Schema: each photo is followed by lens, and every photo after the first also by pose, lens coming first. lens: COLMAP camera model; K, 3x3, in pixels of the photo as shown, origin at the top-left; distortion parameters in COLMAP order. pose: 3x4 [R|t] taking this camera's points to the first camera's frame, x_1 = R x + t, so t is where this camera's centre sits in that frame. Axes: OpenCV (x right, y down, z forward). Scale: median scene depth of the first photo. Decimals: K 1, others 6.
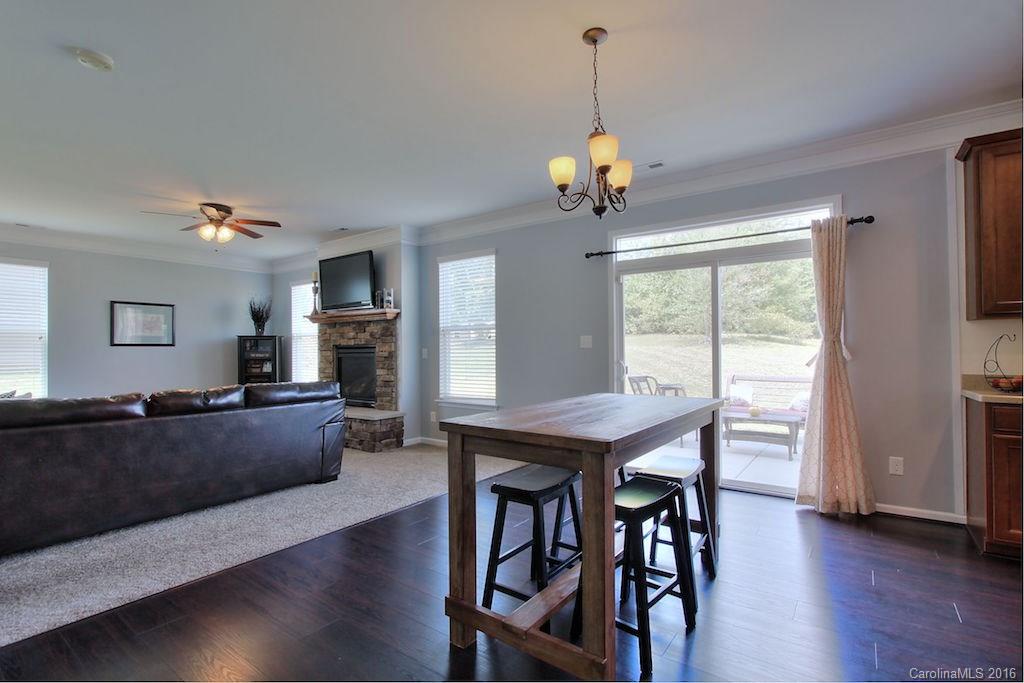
lens RADIAL K [[475.3, 0, 515.8], [0, 475.3, 346.8], [0, 0, 1]] dist [-0.016139, 0.001452]
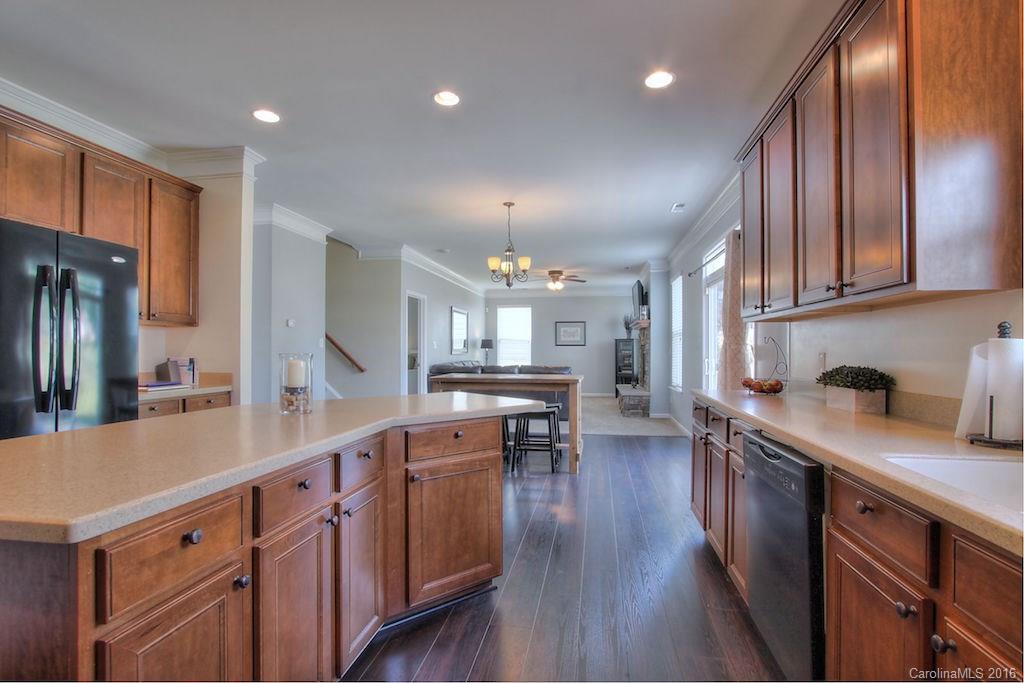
lens RADIAL K [[475.3, 0, 515.8], [0, 475.3, 346.8], [0, 0, 1]] dist [-0.016139, 0.001452]
pose [[0.437769, 0.000797, -0.899087, 0.849983], [0.004646, 0.999984, 0.003149, -0.005521], [0.899075, -0.005556, 0.437759, 0.031951]]
